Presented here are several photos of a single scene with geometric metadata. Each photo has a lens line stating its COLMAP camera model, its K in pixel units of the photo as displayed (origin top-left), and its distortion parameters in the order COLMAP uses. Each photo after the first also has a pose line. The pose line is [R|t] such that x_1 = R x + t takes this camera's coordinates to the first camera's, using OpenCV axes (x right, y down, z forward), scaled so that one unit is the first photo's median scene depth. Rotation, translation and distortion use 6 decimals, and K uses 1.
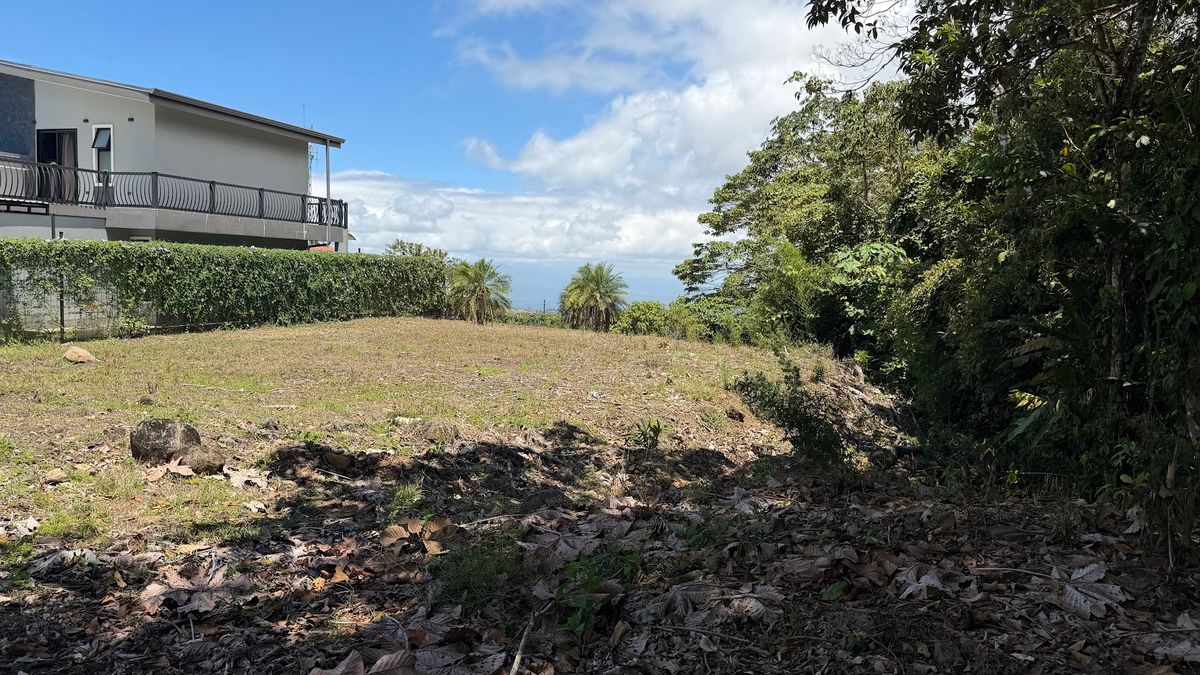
lens RADIAL K [[882.8, 0, 598.6], [0, 882.8, 325.0], [0, 0, 1]] dist [0.023676, 0.045647]
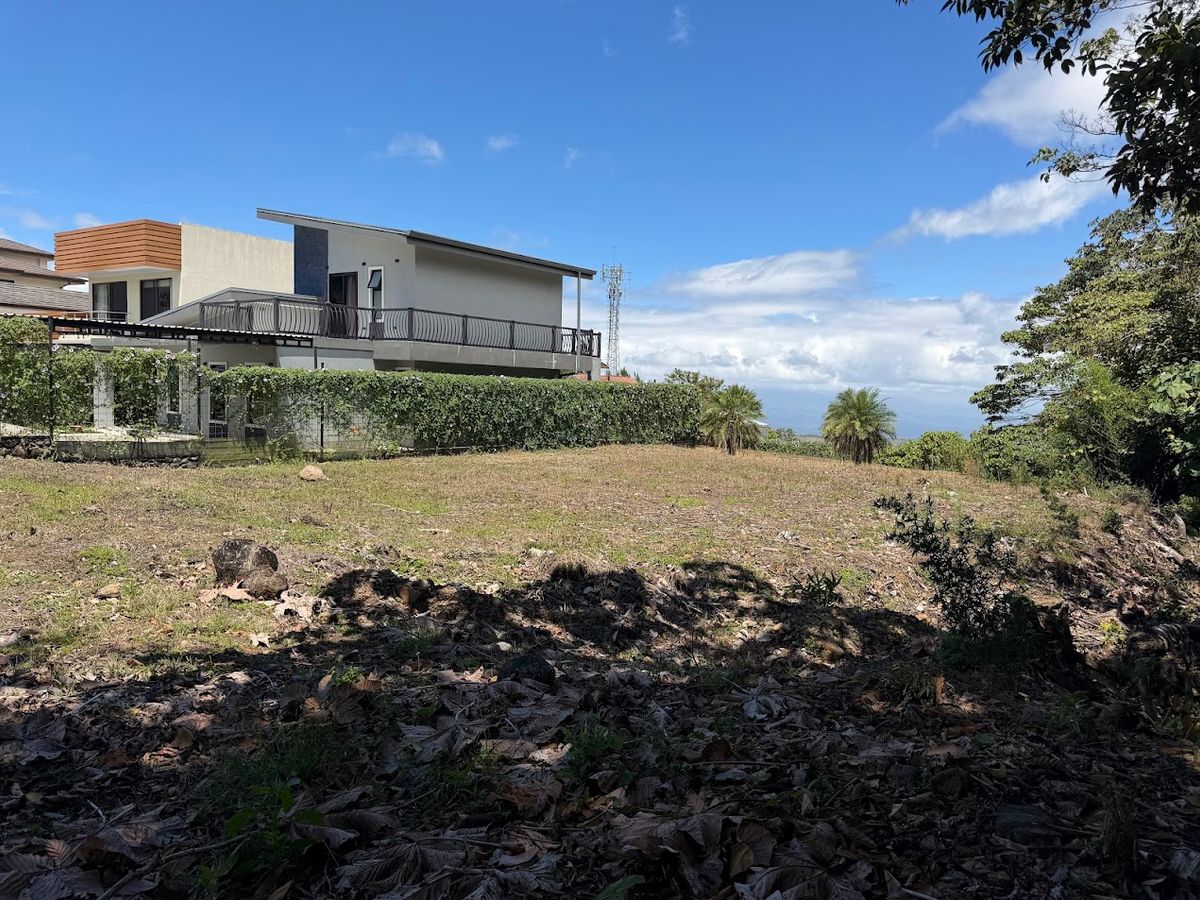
lens RADIAL K [[869.5, 0, 606.4], [0, 869.5, 444.1], [0, 0, 1]] dist [0.064968, -0.025228]
pose [[0.938270, 0.016283, -0.345520, 0.078886], [-0.020089, 0.999771, -0.007438, -0.001290], [0.345320, 0.013920, 0.938382, 0.068841]]
